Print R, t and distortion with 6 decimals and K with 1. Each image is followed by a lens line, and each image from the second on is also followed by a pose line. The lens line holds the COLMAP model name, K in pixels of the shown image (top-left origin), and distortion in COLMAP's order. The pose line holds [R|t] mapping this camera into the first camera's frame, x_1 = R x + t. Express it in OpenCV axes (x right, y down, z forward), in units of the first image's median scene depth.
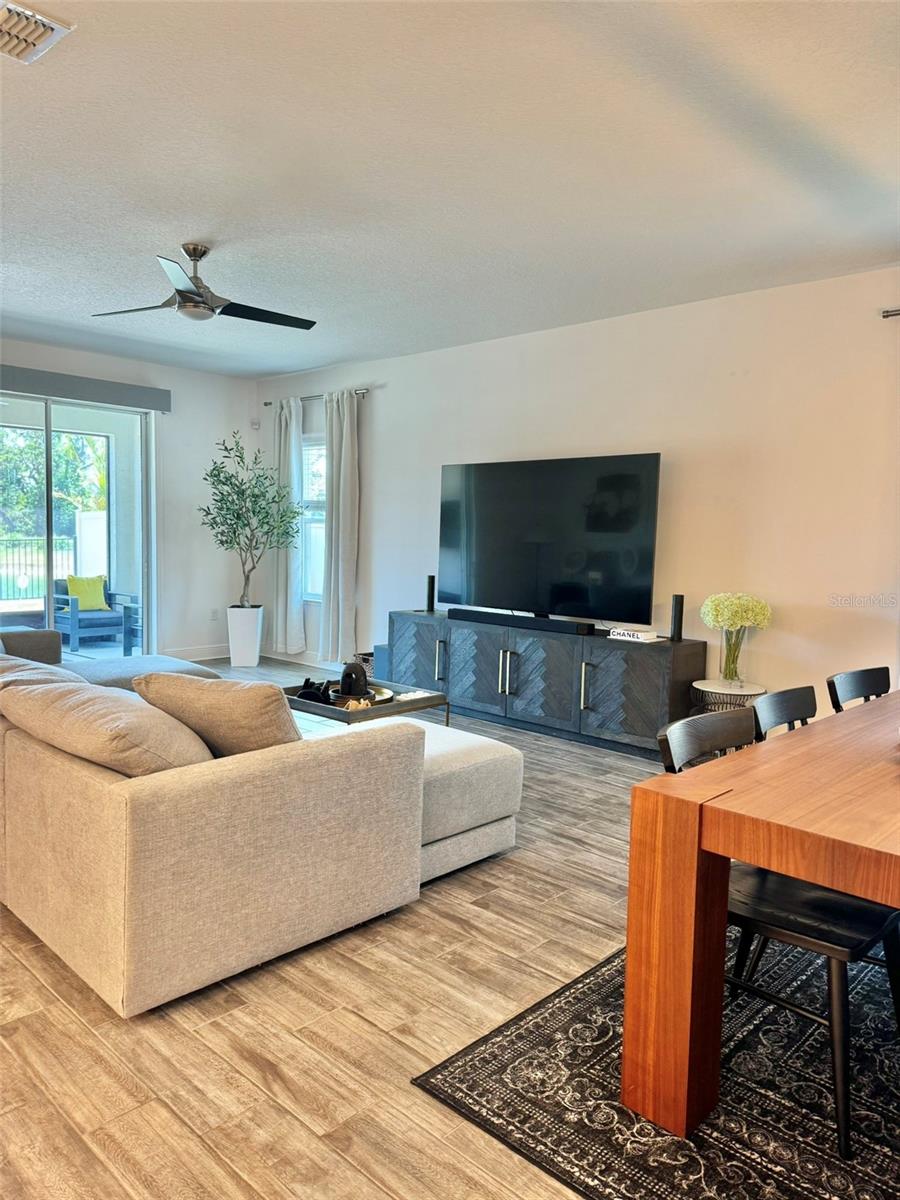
lens RADIAL K [[858.8, 0, 387.9], [0, 858.8, 609.8], [0, 0, 1]] dist [0.124163, -0.103076]
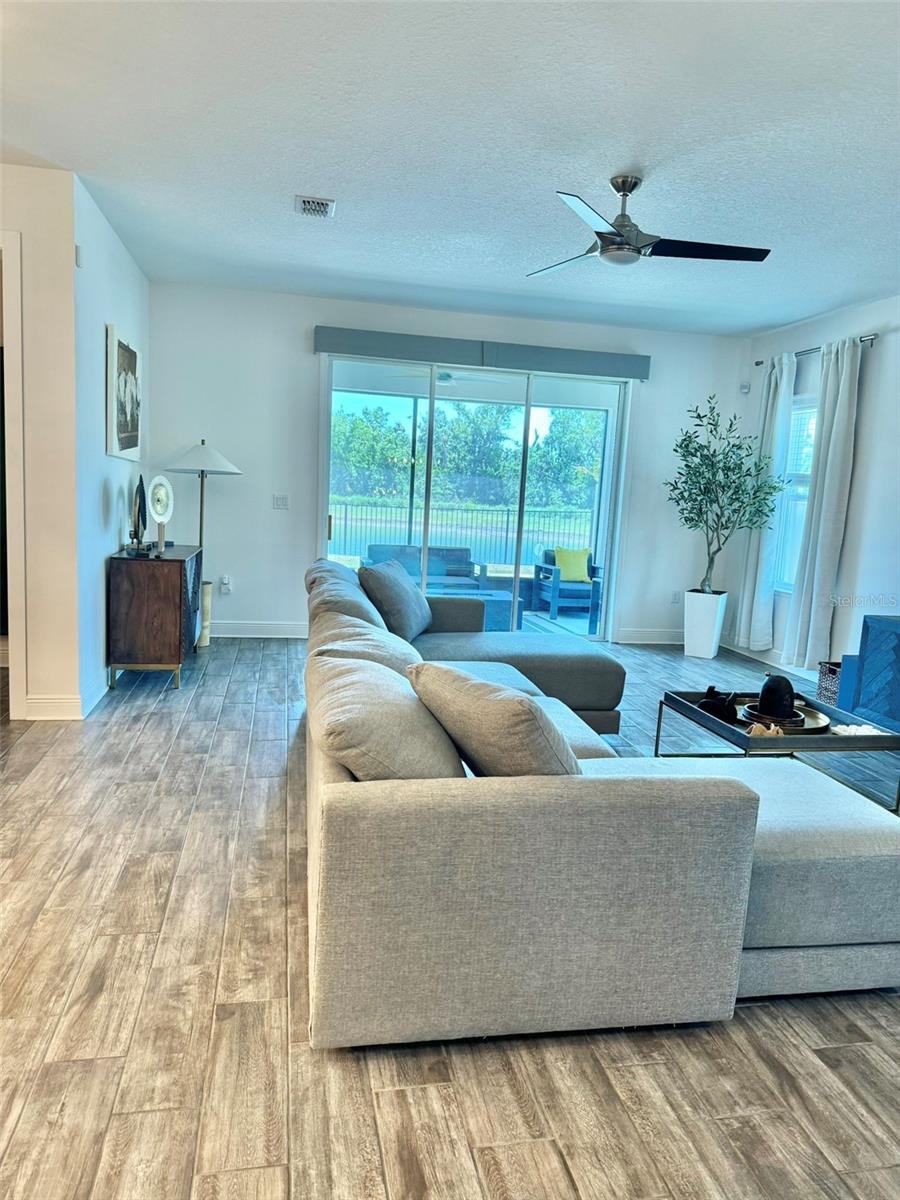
lens RADIAL K [[829.4, 0, 449.8], [0, 829.4, 608.8], [0, 0, 1]] dist [0.086868, -0.085025]
pose [[0.843960, 0.101104, -0.526792, 0.121071], [-0.084776, 0.994874, 0.055123, -0.019298], [0.529665, -0.001863, 0.848205, 0.192798]]
